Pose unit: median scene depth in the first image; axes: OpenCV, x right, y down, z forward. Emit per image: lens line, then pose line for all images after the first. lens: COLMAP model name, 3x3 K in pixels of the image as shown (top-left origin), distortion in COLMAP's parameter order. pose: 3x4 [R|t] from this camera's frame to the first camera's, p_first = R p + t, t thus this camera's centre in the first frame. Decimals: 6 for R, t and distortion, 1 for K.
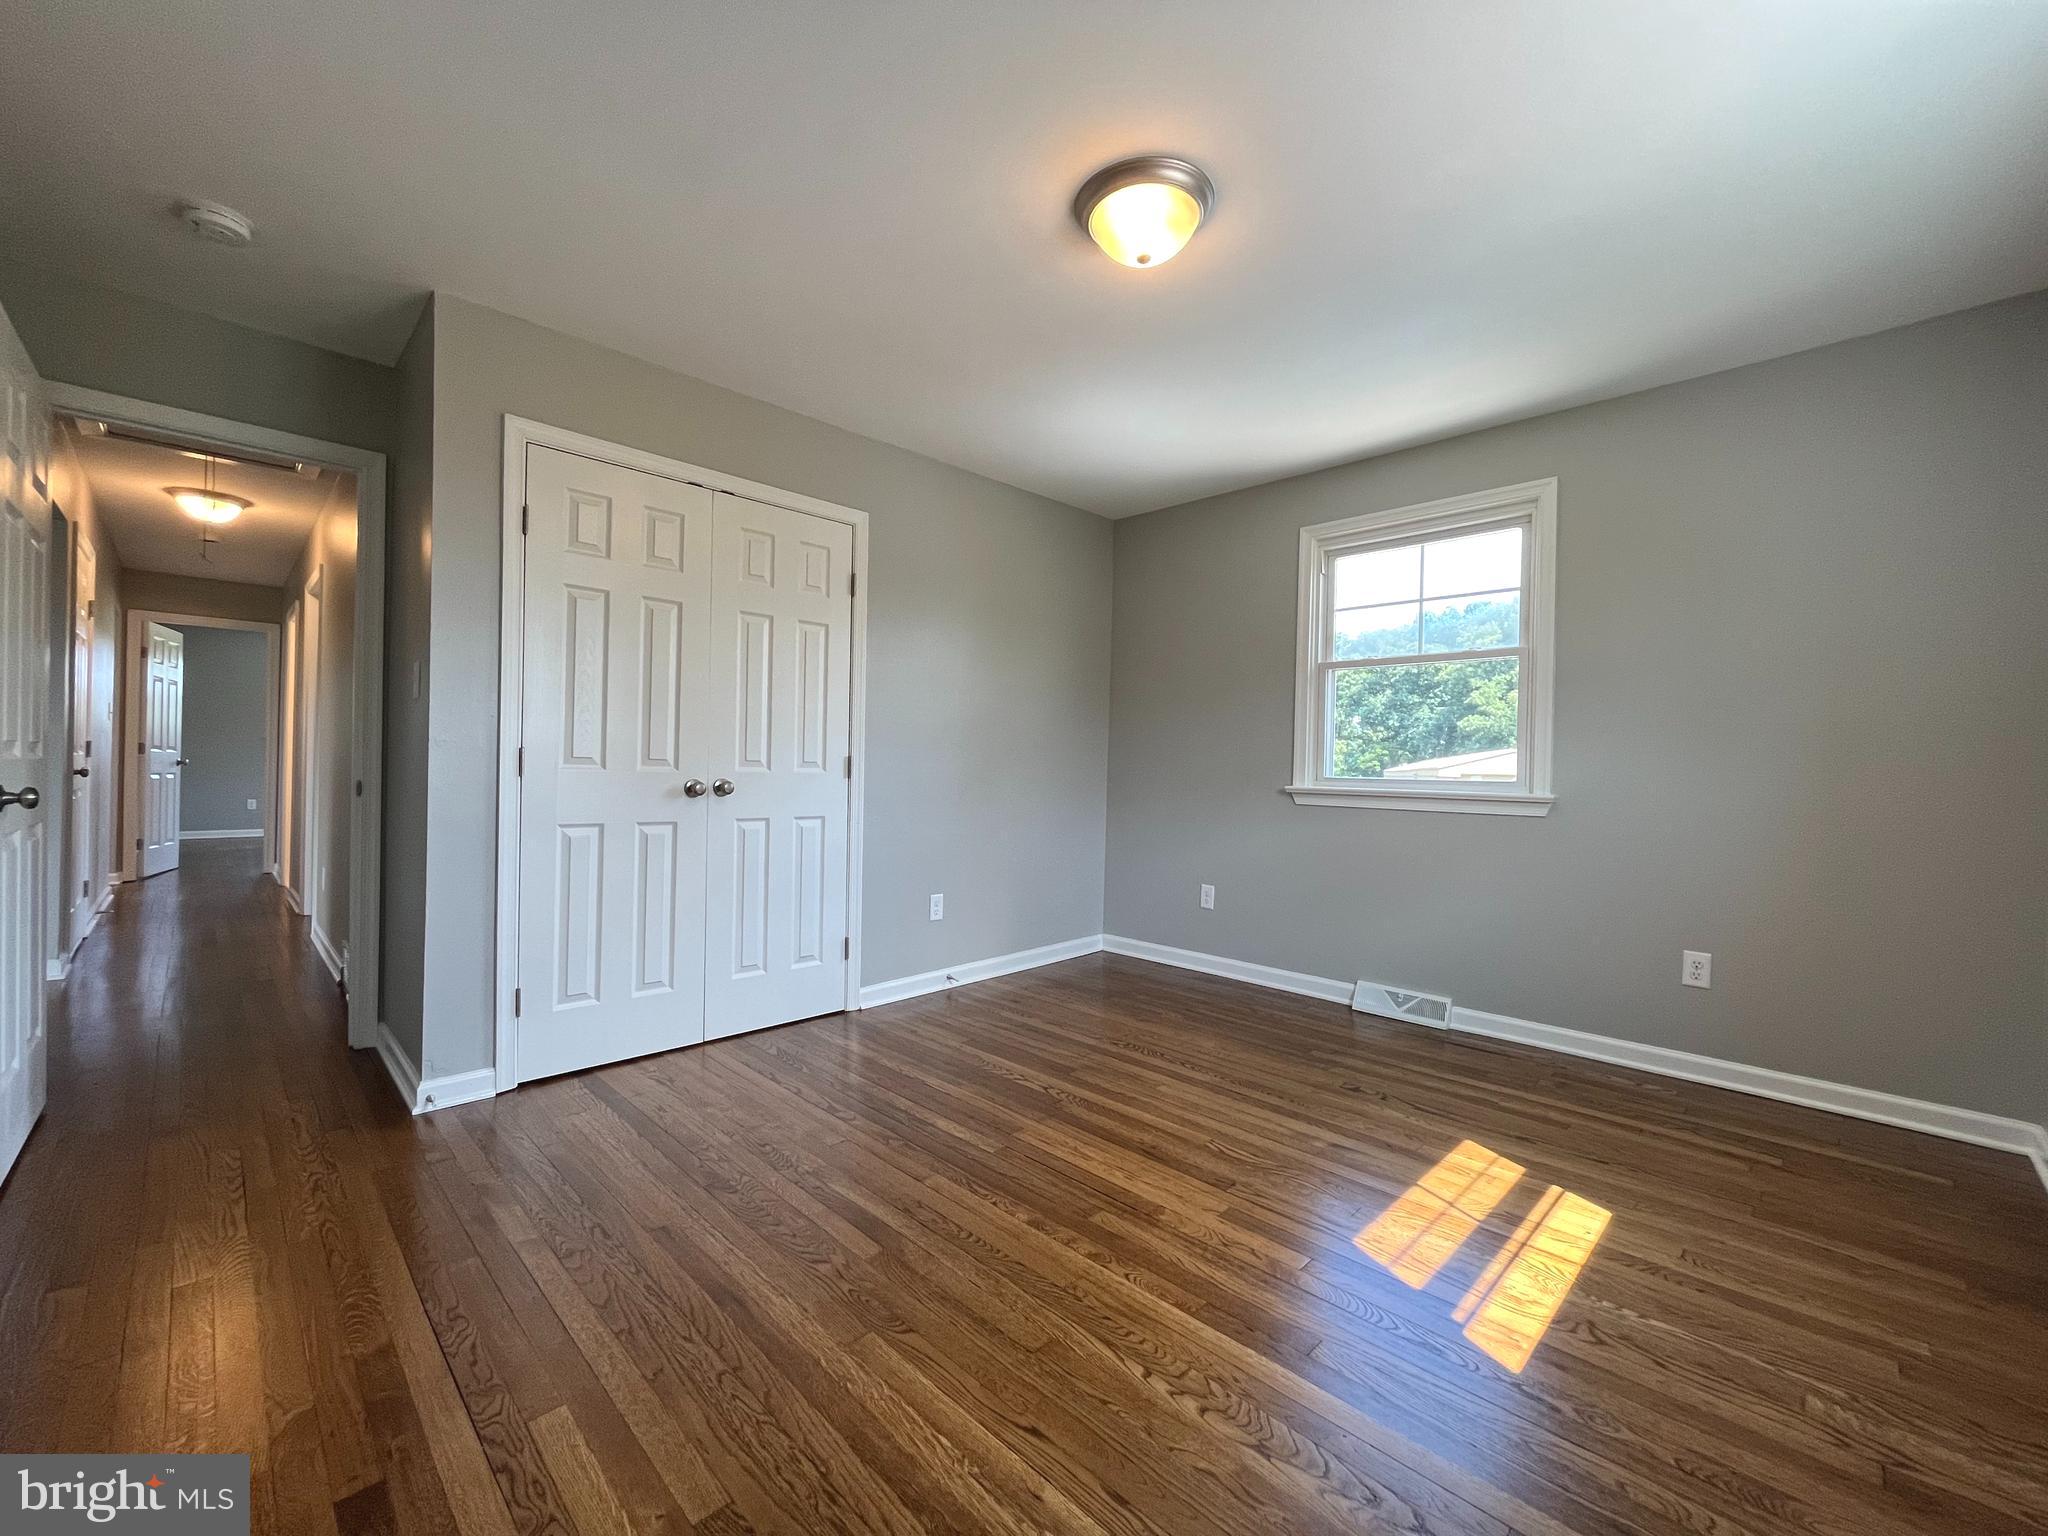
lens RADIAL K [[828.4, 0, 1015.4], [0, 828.4, 770.3], [0, 0, 1]] dist [-0.002035, -0.000588]
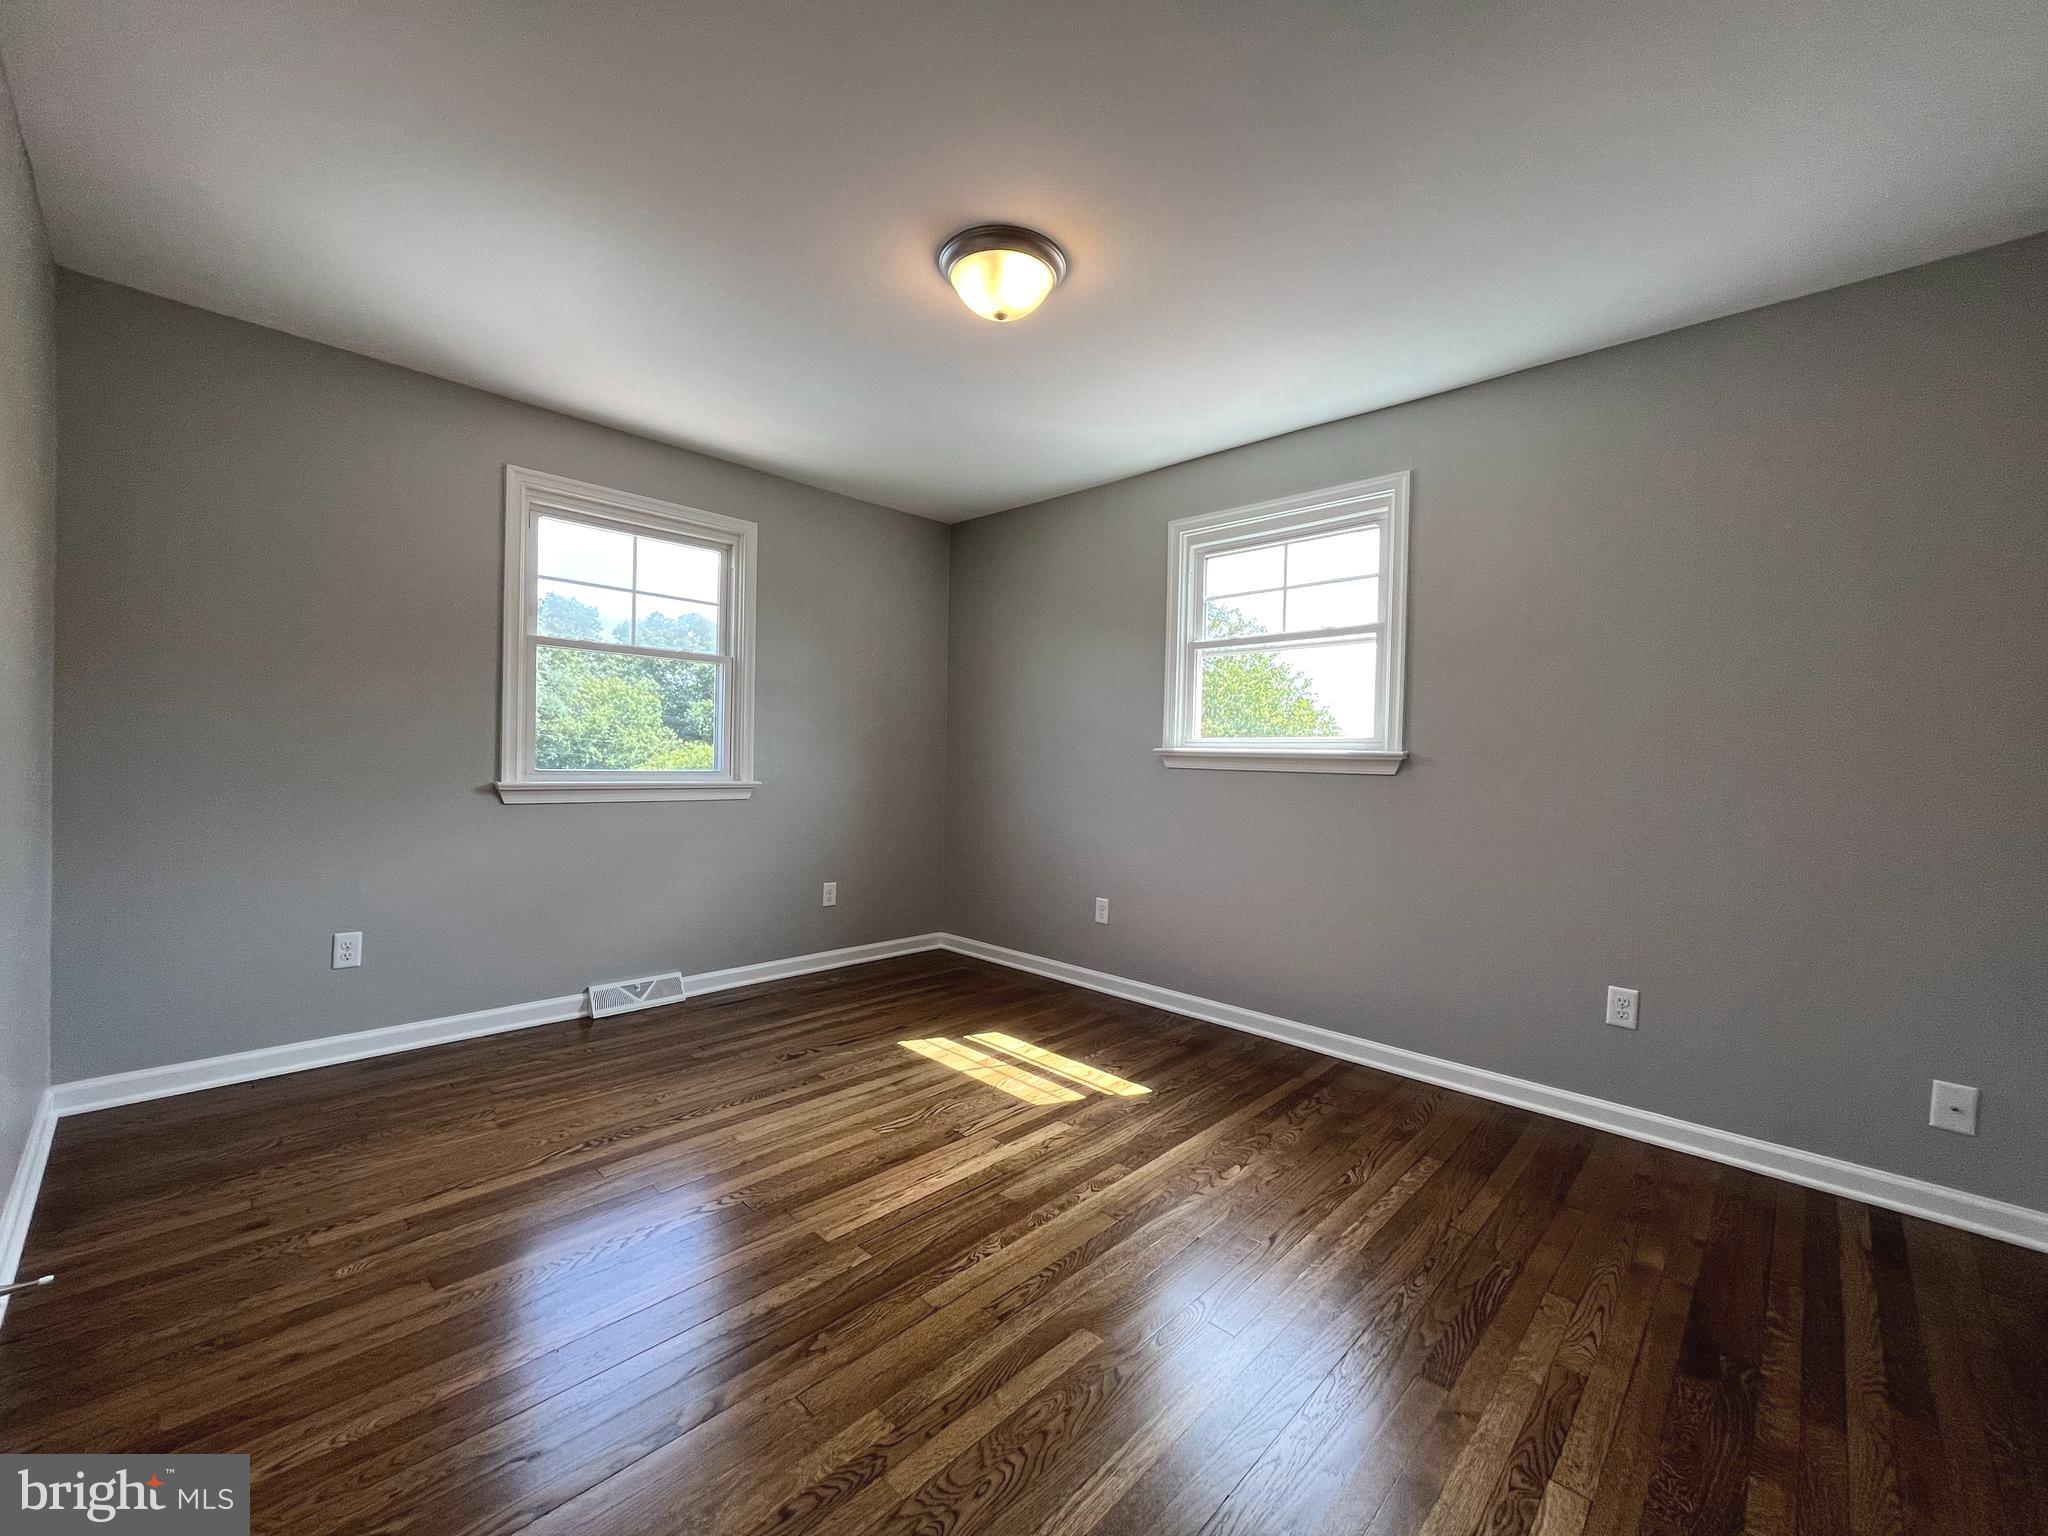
lens RADIAL K [[828.4, 0, 1015.4], [0, 828.4, 770.3], [0, 0, 1]] dist [-0.002035, -0.000588]
pose [[-0.020752, -0.038805, 0.999031, -0.729897], [-0.023230, 0.998995, 0.038321, -0.053235], [-0.999515, -0.022413, -0.021633, 0.765623]]
